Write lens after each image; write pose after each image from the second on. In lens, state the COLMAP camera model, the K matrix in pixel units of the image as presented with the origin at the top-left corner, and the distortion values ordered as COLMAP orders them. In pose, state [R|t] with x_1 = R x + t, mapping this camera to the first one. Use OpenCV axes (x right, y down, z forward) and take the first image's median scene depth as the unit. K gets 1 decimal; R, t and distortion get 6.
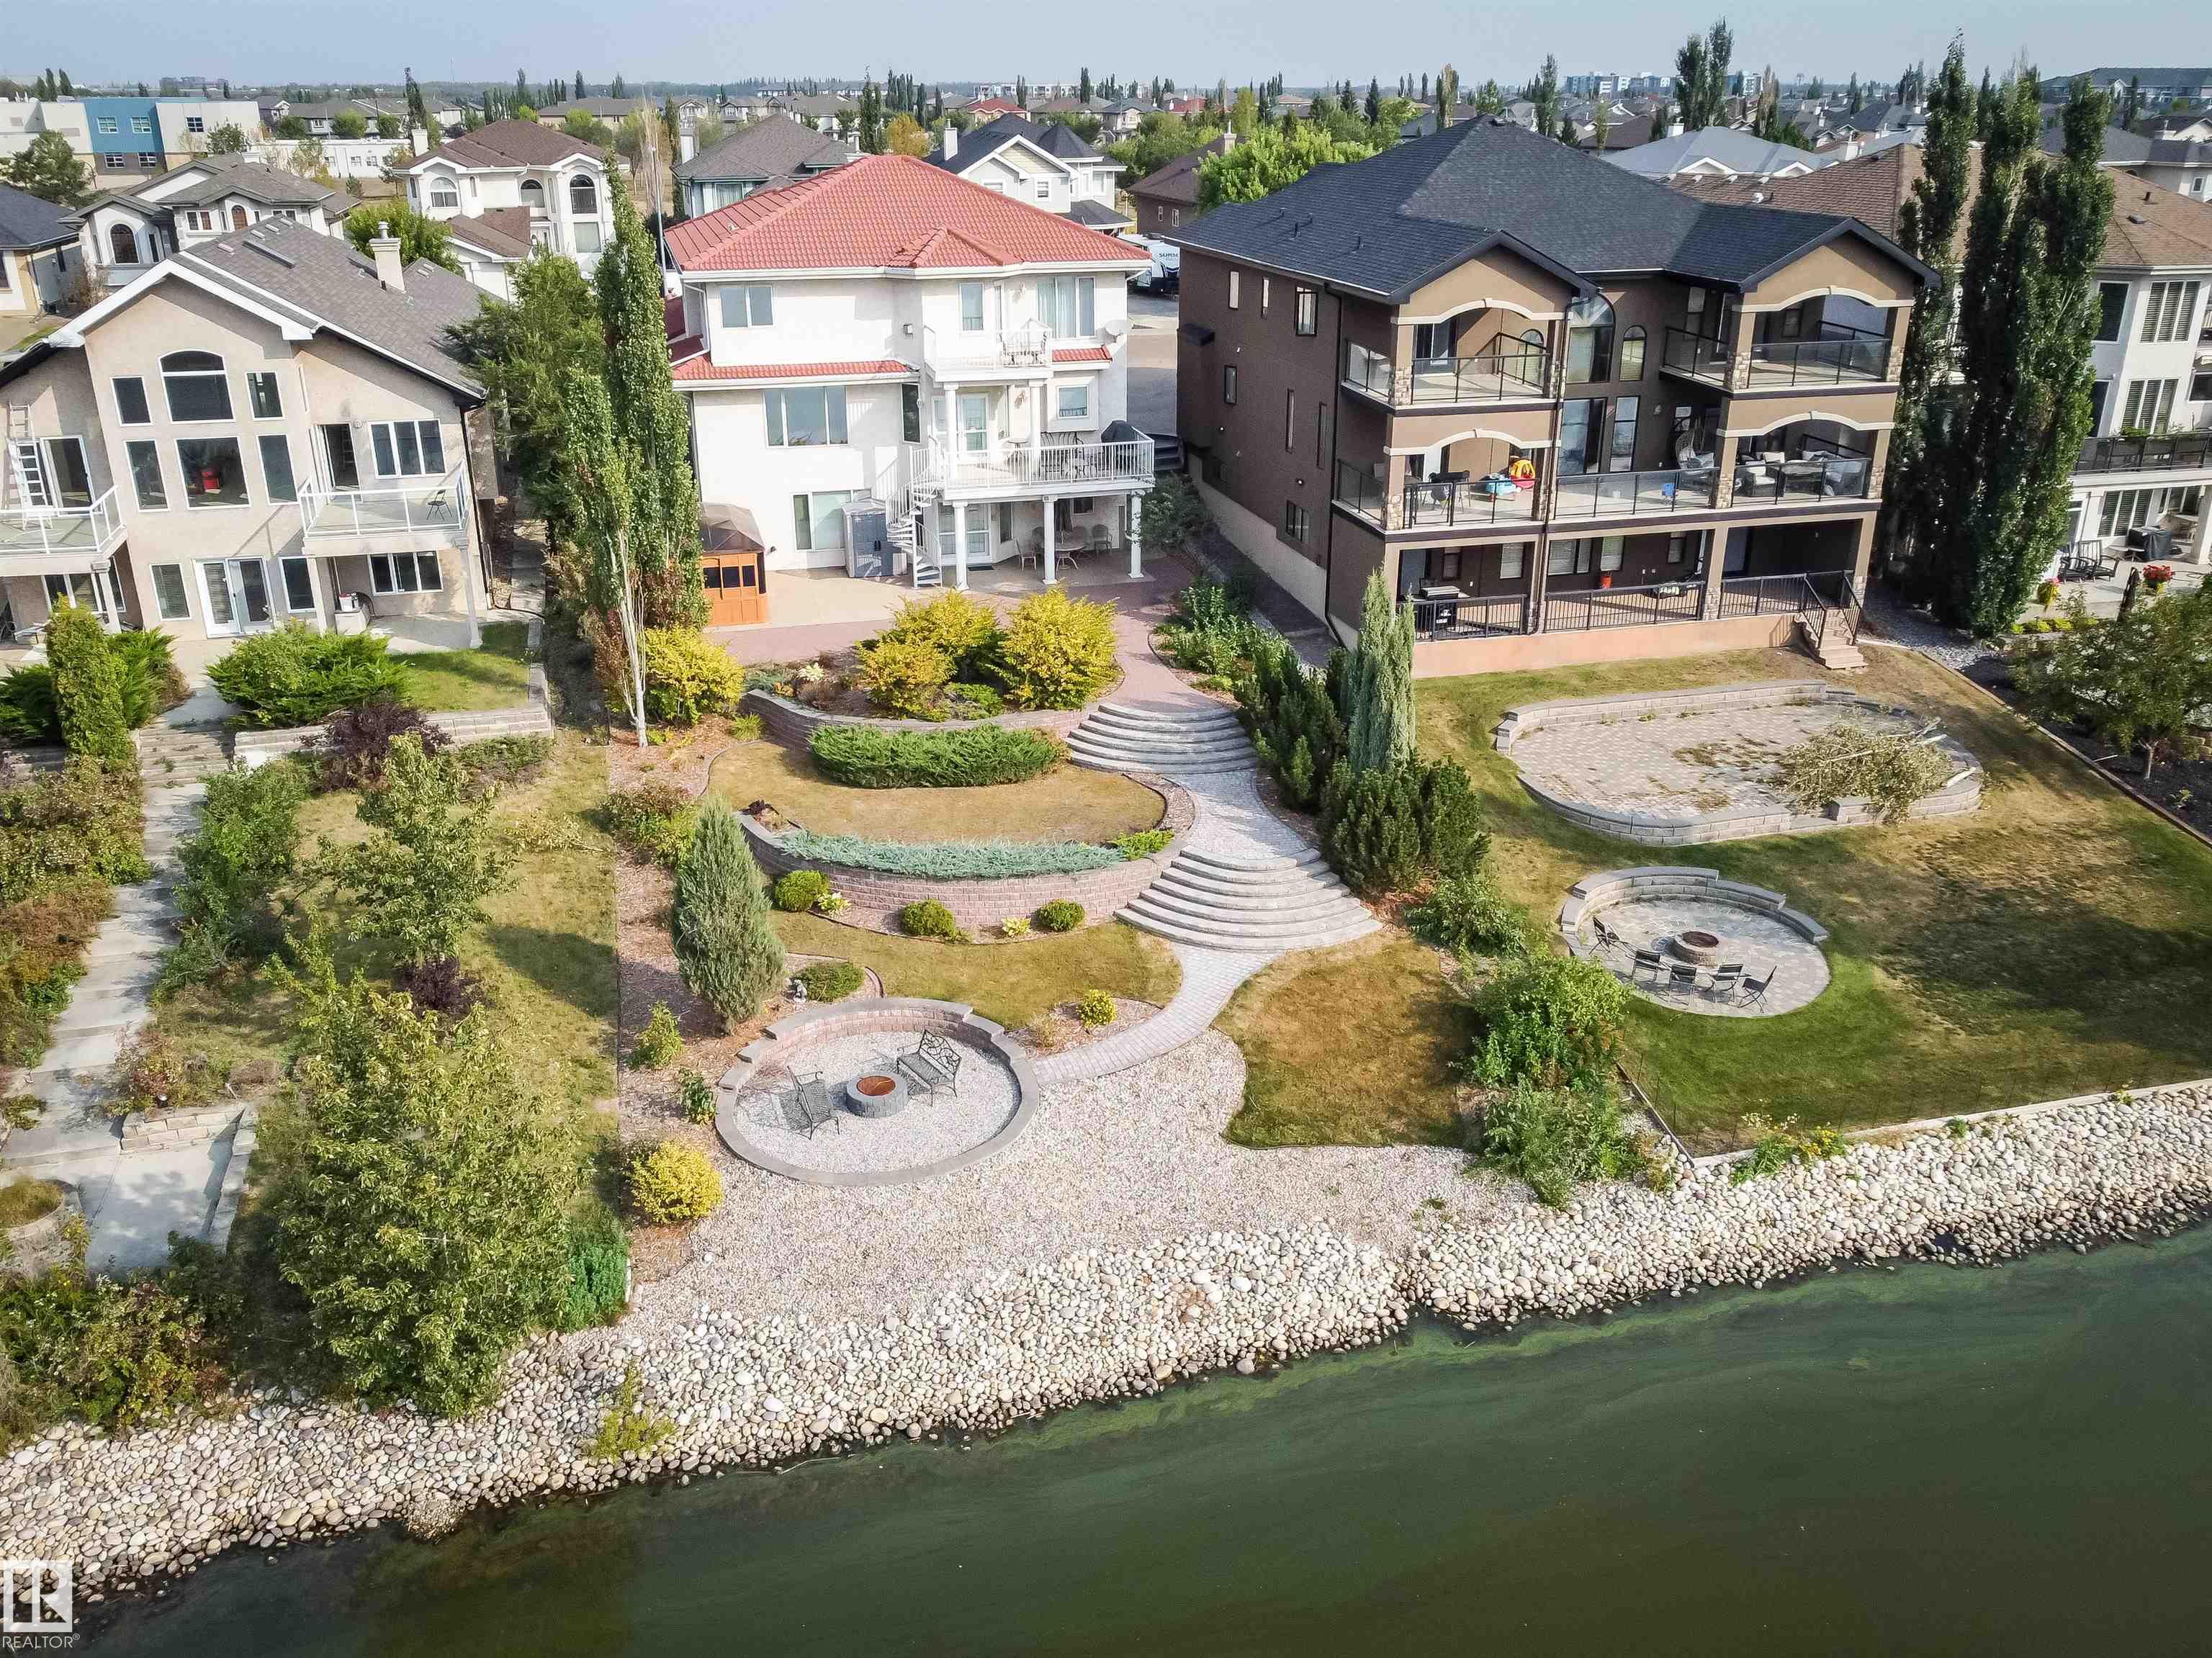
lens RADIAL K [[1684.7, 0, 1067.8], [0, 1684.7, 795.7], [0, 0, 1]] dist [0.008156, -0.009806]
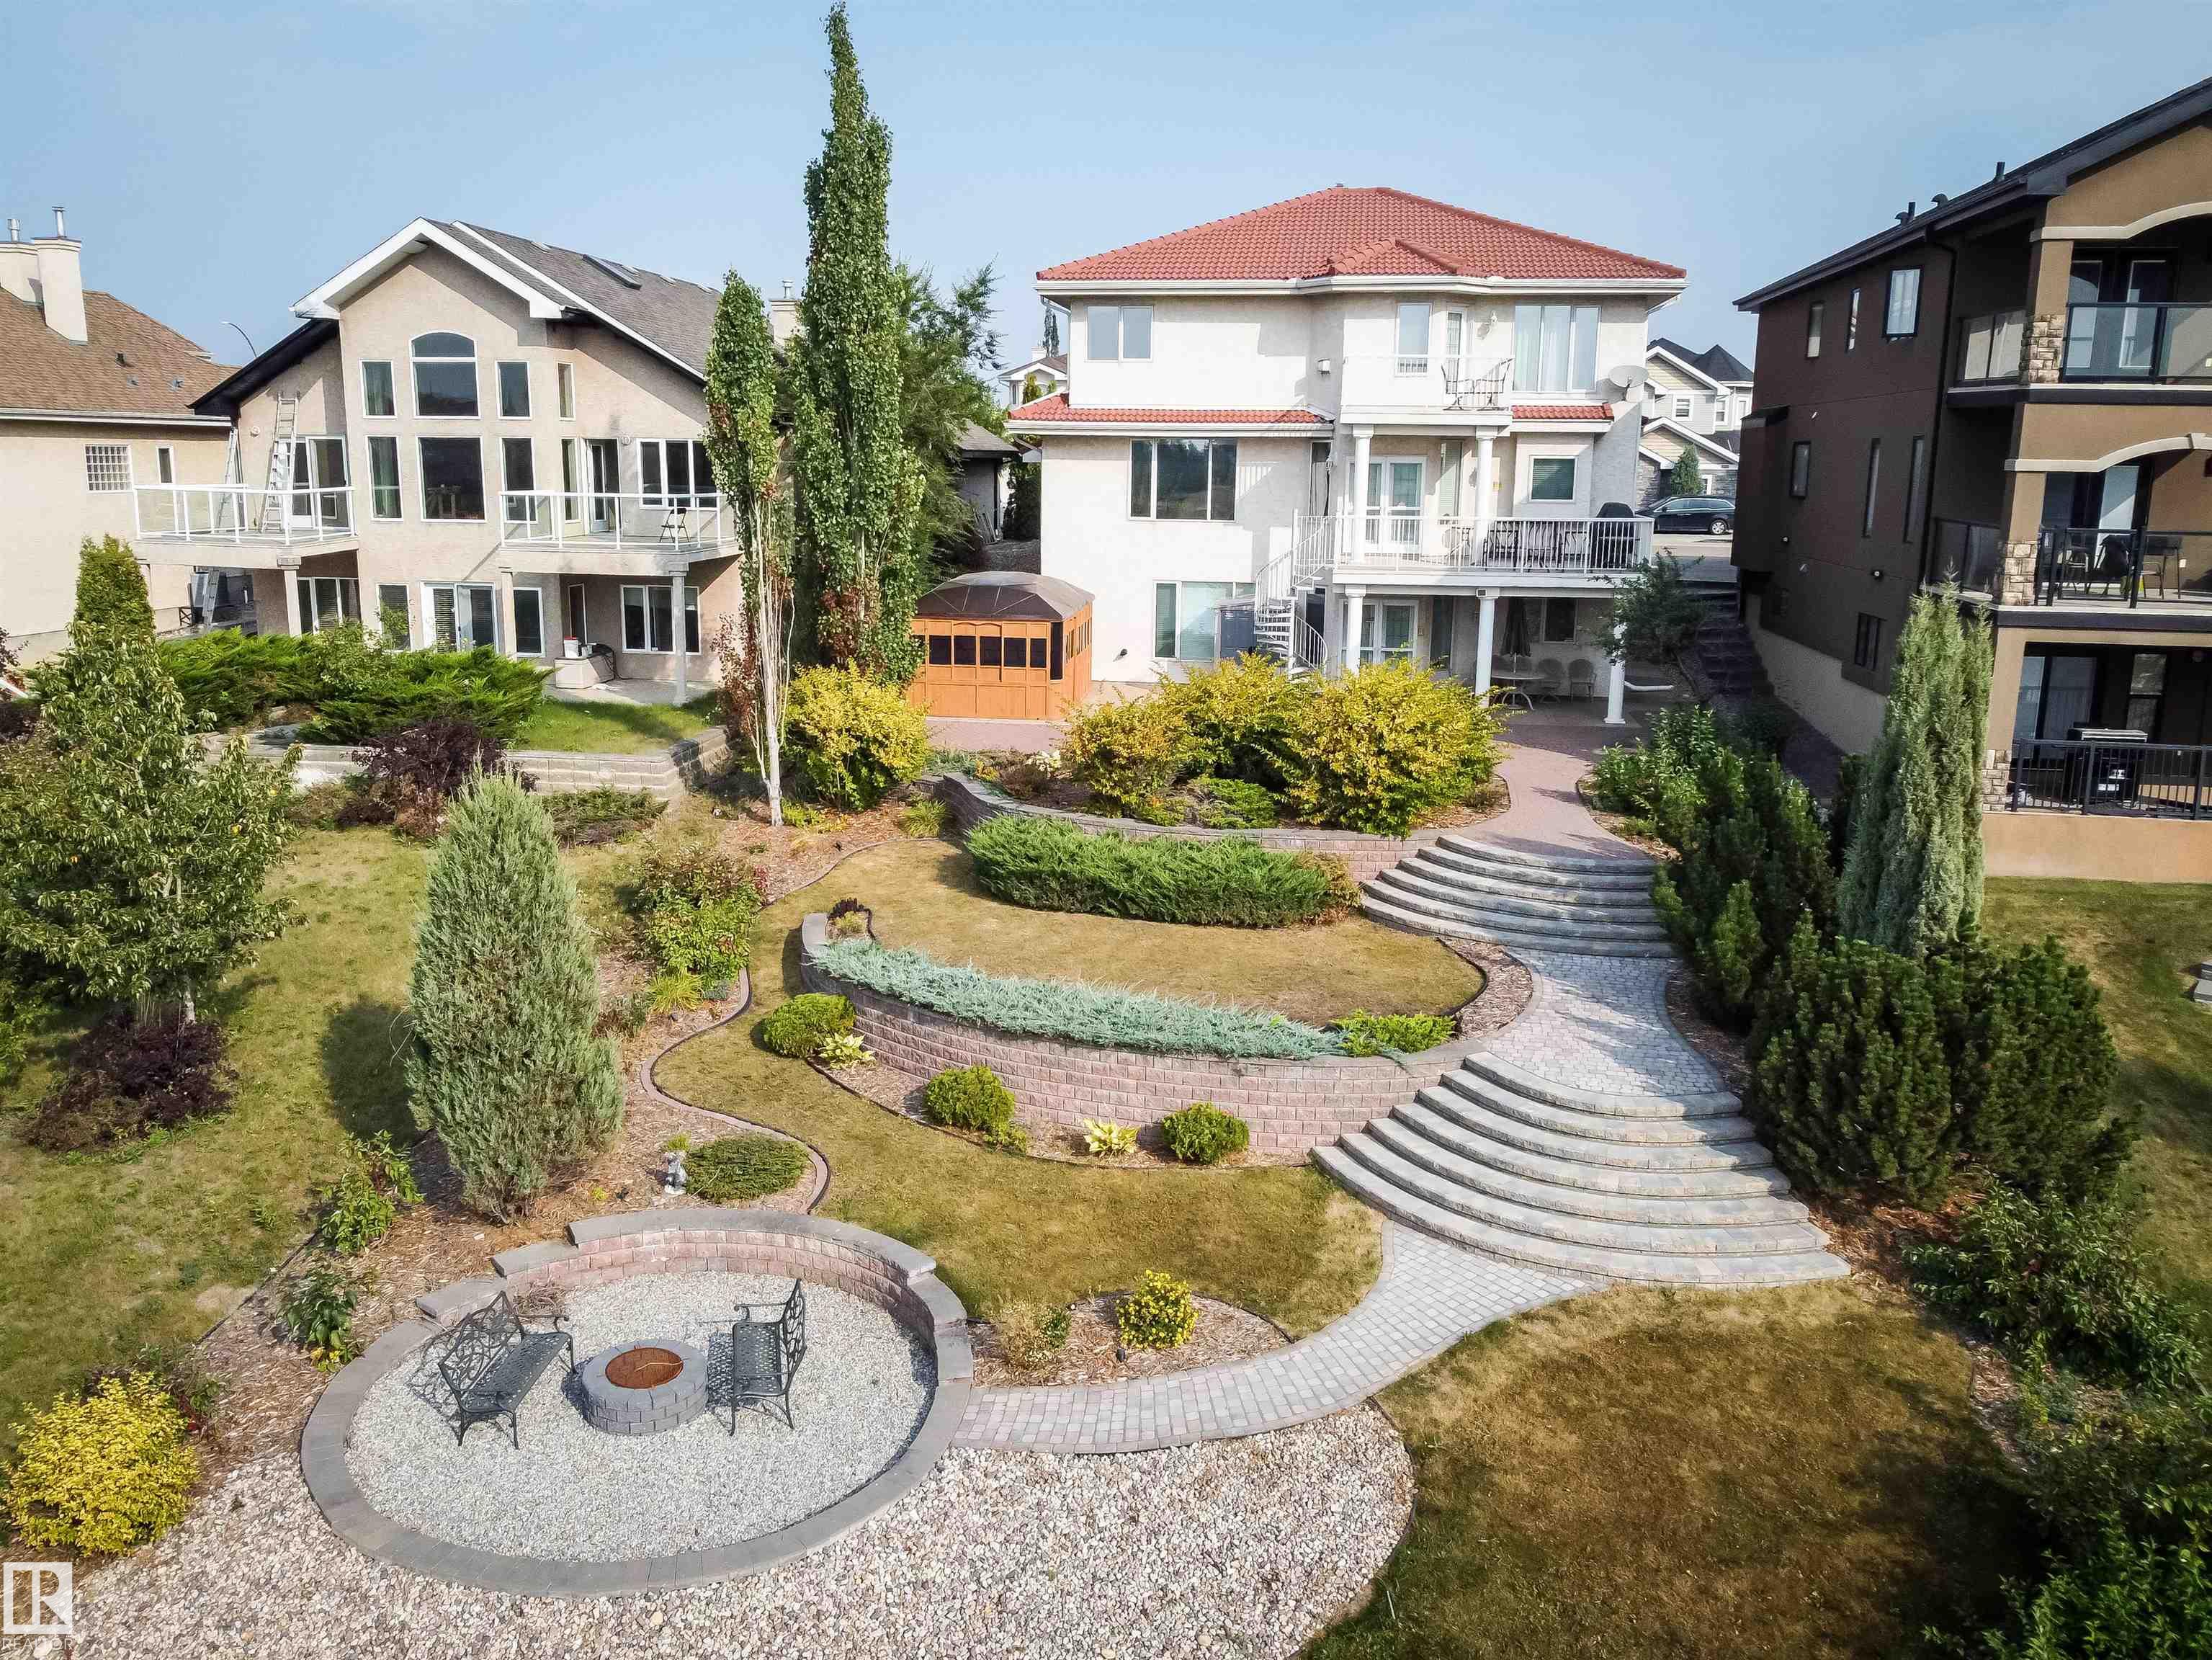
lens RADIAL K [[1667.4, 0, 1114.5], [0, 1667.4, 826.1], [0, 0, 1]] dist [-0.000033, -0.000613]
pose [[0.926401, 0.097233, -0.363767, 0.132577], [-0.157293, 0.977686, -0.139248, 0.046003], [0.342110, 0.186217, 0.921023, 0.416771]]
